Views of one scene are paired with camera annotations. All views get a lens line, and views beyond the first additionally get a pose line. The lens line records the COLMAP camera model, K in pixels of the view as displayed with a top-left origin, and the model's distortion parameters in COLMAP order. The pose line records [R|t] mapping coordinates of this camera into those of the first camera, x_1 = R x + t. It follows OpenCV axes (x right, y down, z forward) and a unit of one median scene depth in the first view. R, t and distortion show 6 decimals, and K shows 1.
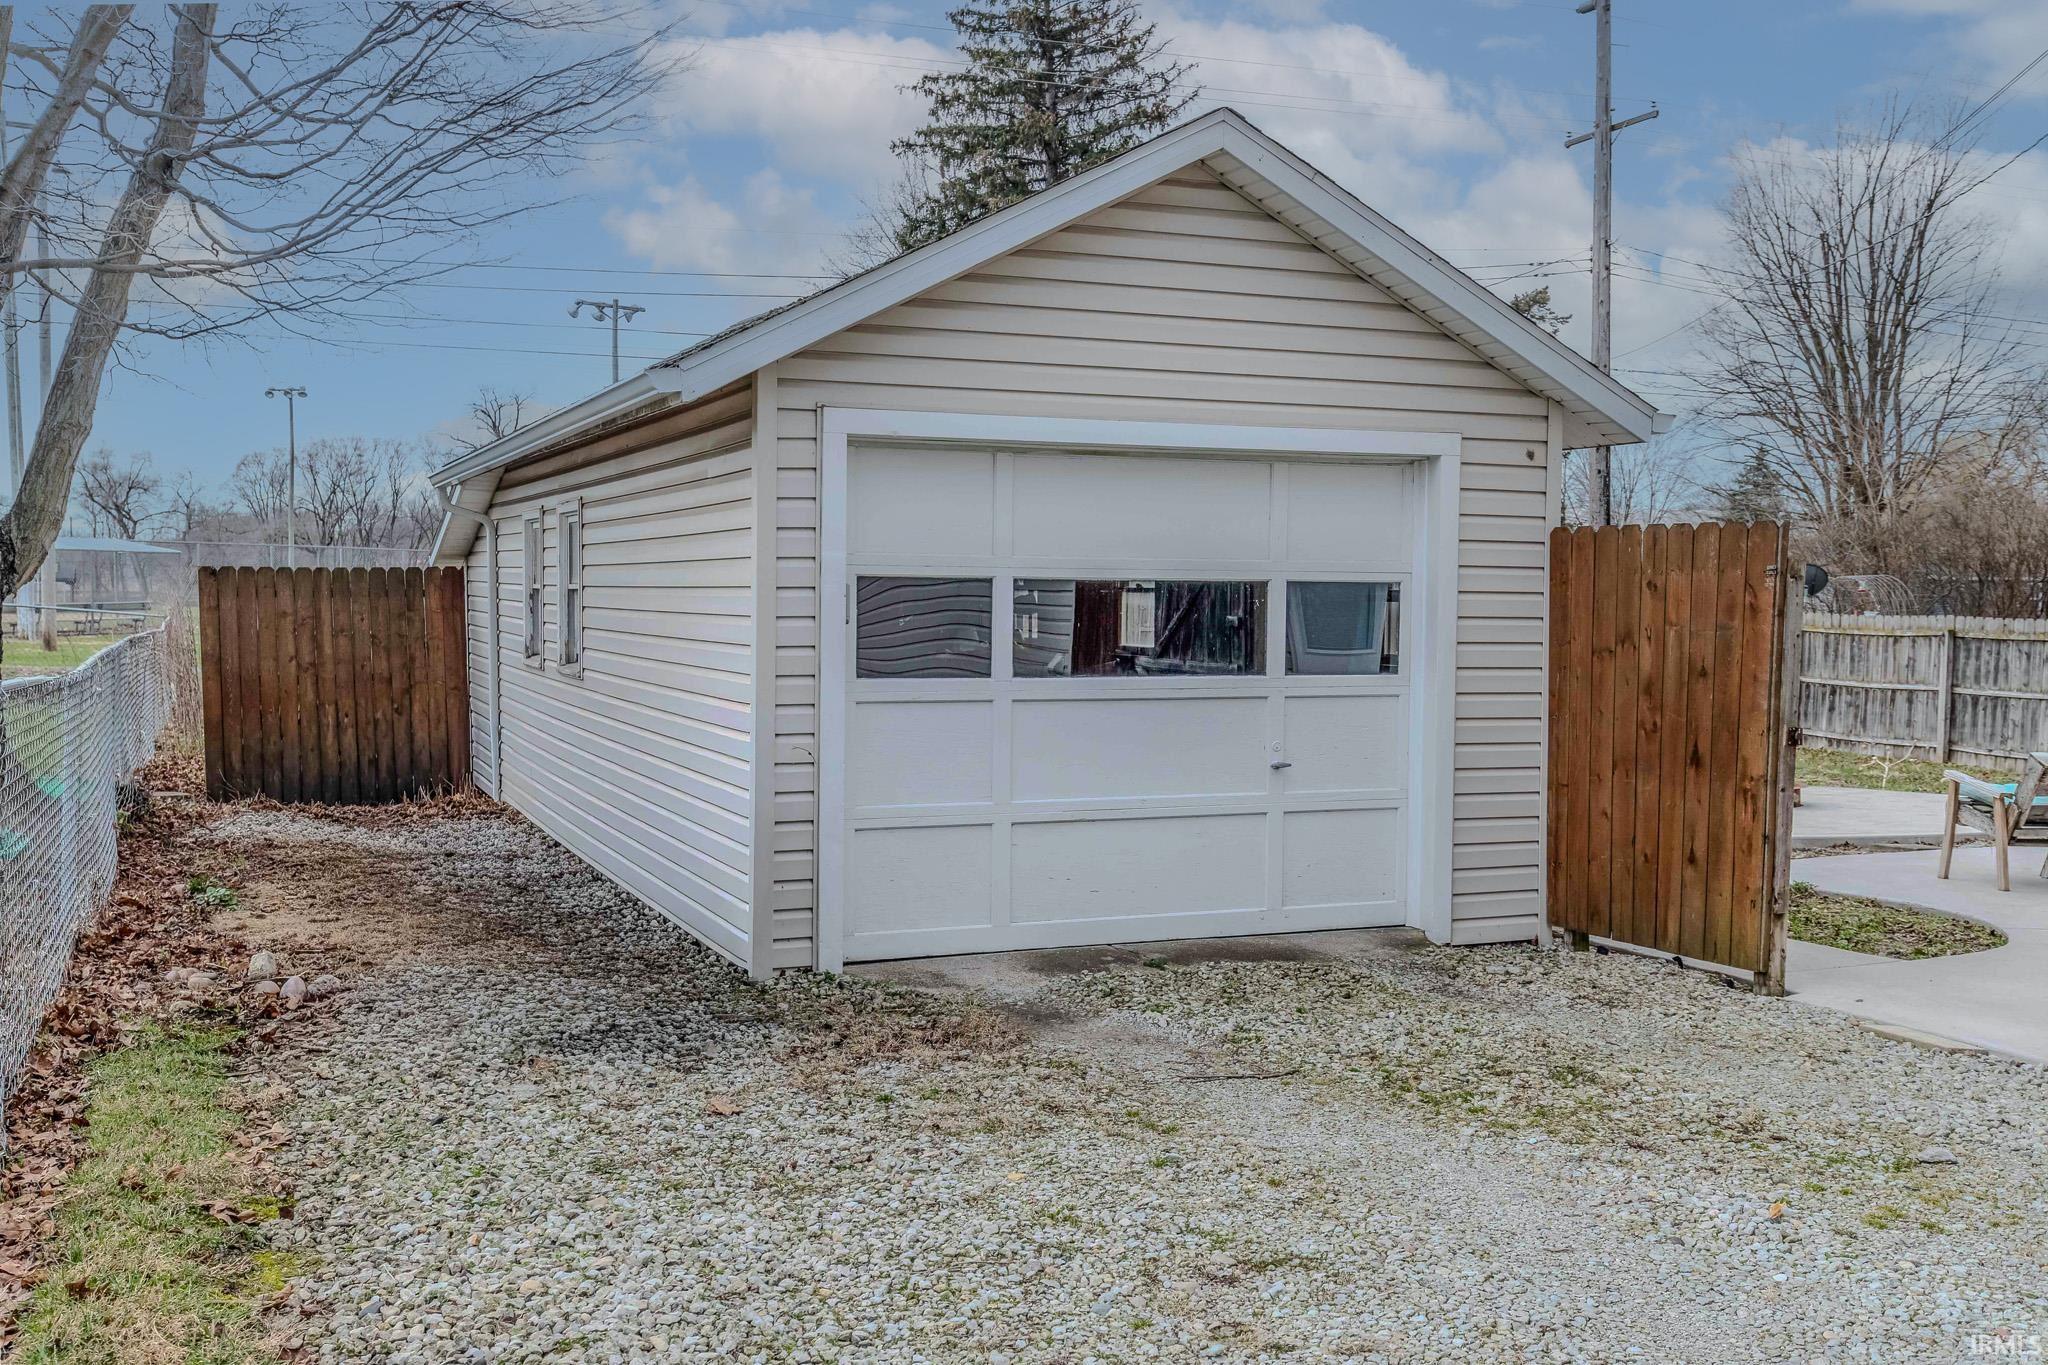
lens RADIAL K [[1930.6, 0, 1024.0], [0, 1930.6, 682.5], [0, 0, 1]] dist [-0.005620, -0.002270]
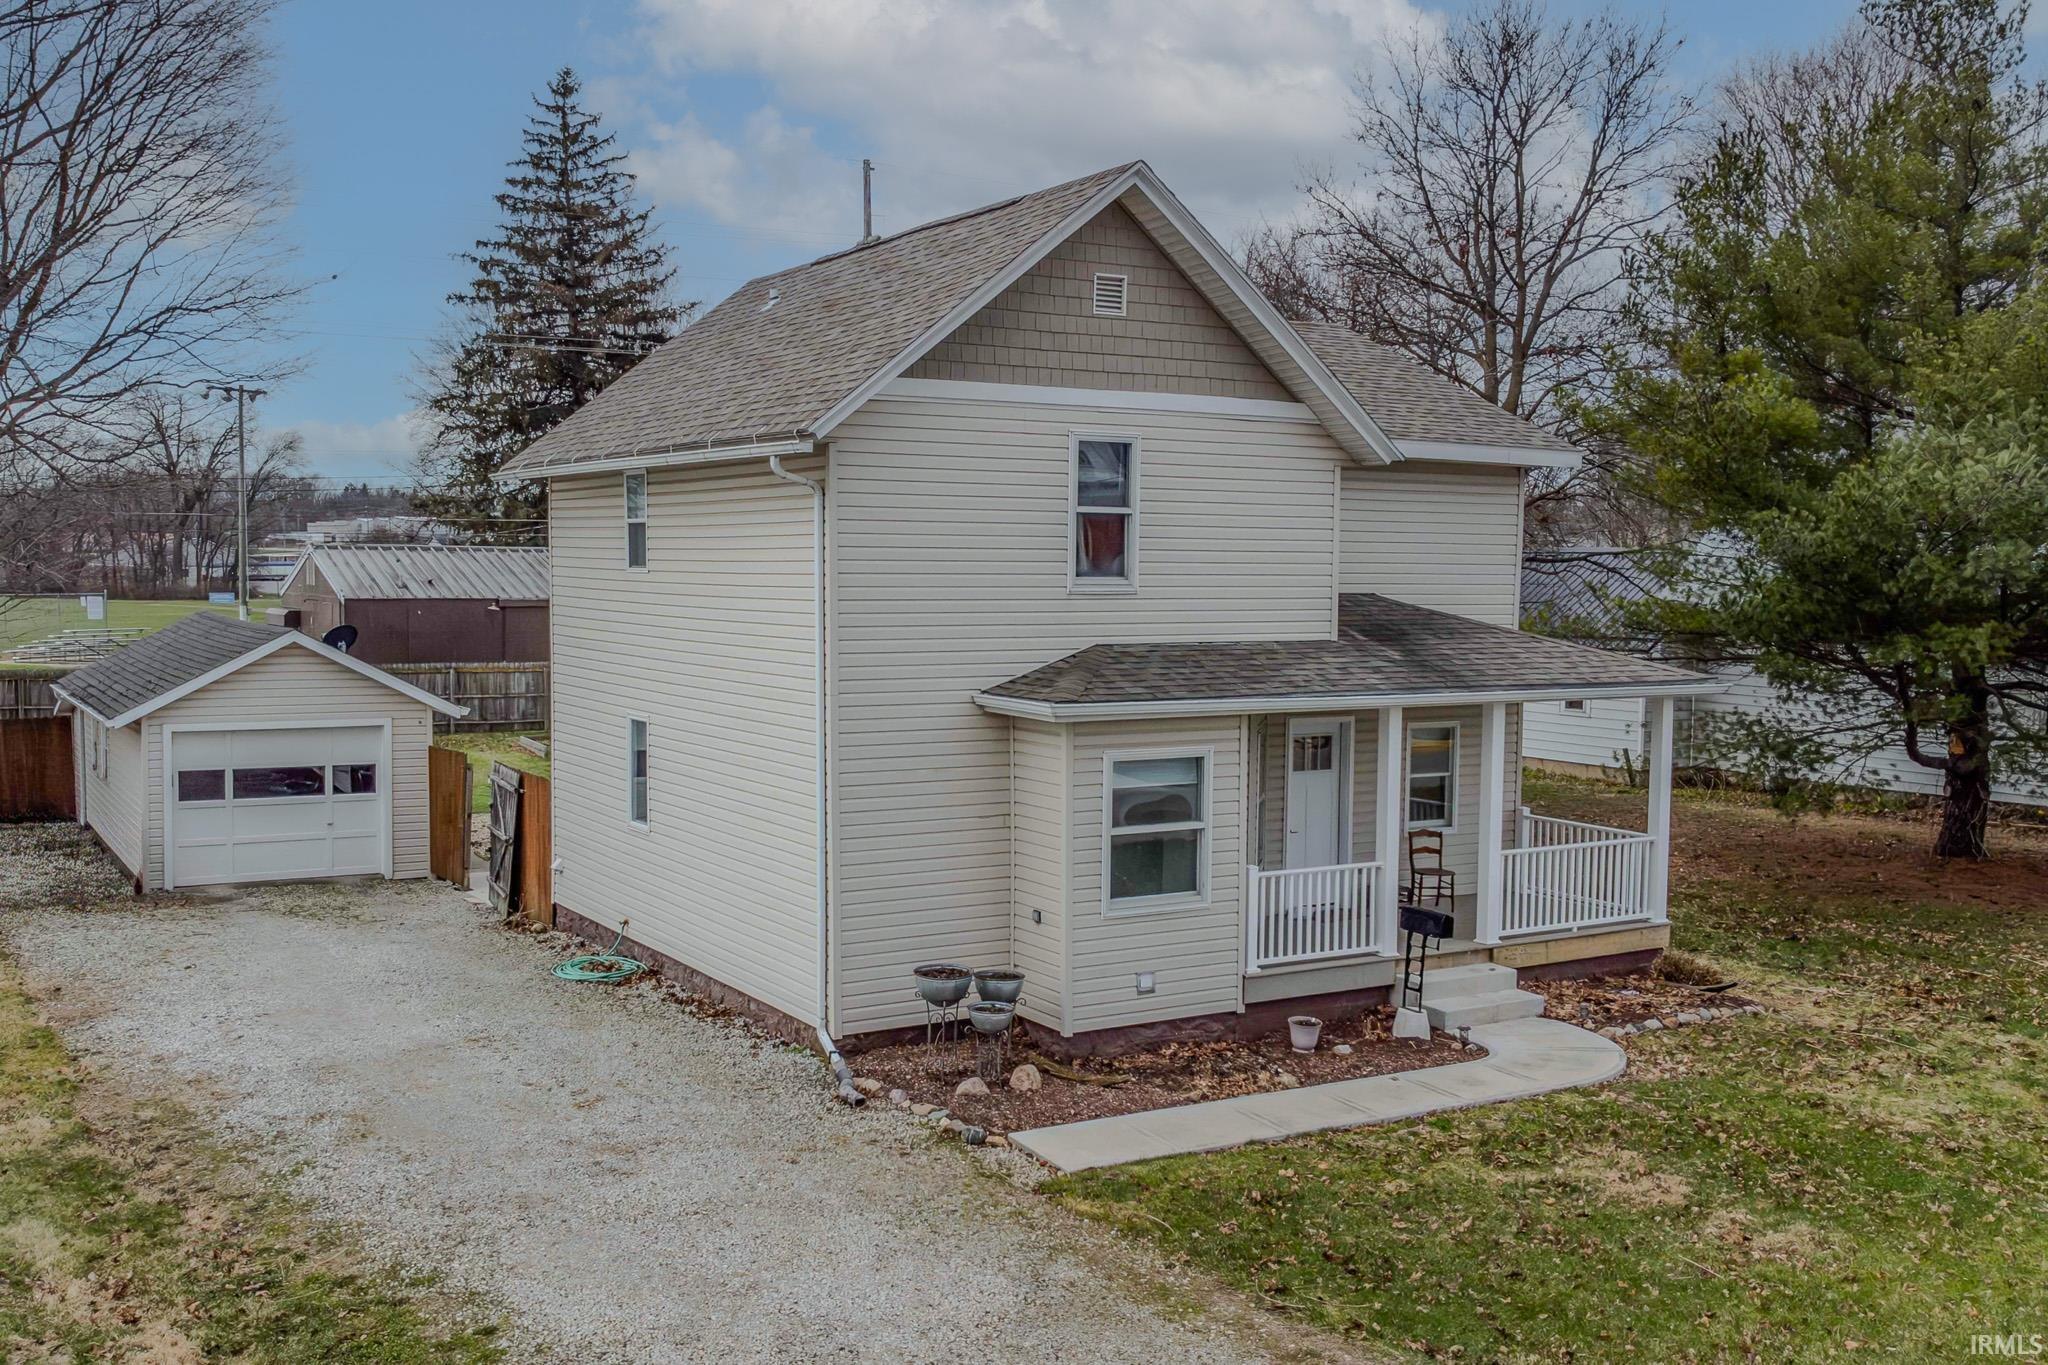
lens RADIAL K [[1899.8, 0, 1024.0], [0, 1899.8, 682.5], [0, 0, 1]] dist [0.009117, -0.005374]
pose [[0.988505, -0.000006, 0.151190, 0.754940], [-0.003062, 0.999794, 0.020059, -0.244314], [-0.151159, -0.020291, 0.988301, -2.160412]]
